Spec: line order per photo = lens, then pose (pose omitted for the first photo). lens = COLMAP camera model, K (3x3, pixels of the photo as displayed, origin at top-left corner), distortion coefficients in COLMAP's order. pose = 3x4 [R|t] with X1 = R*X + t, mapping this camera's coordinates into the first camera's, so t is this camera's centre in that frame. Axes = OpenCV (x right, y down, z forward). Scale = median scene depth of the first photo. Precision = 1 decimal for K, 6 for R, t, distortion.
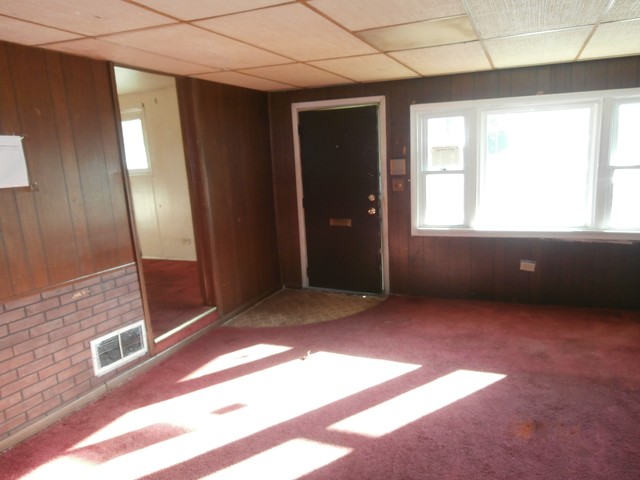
lens RADIAL K [[471.2, 0, 320.0], [0, 471.2, 240.0], [0, 0, 1]] dist [0.003662, 0.003676]
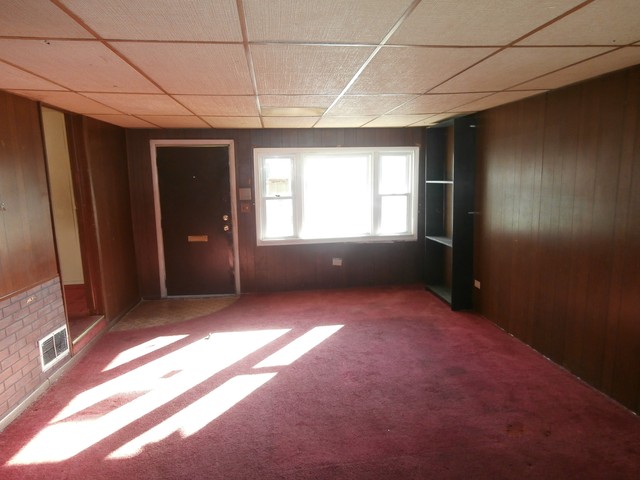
lens RADIAL K [[450.4, 0, 345.8], [0, 450.4, 243.9], [0, 0, 1]] dist [-0.009104, 0.000811]
pose [[0.857772, -0.048105, 0.511774, -0.258444], [0.072760, 0.996950, -0.028242, 0.042303], [-0.508855, 0.061462, 0.858655, -0.222793]]
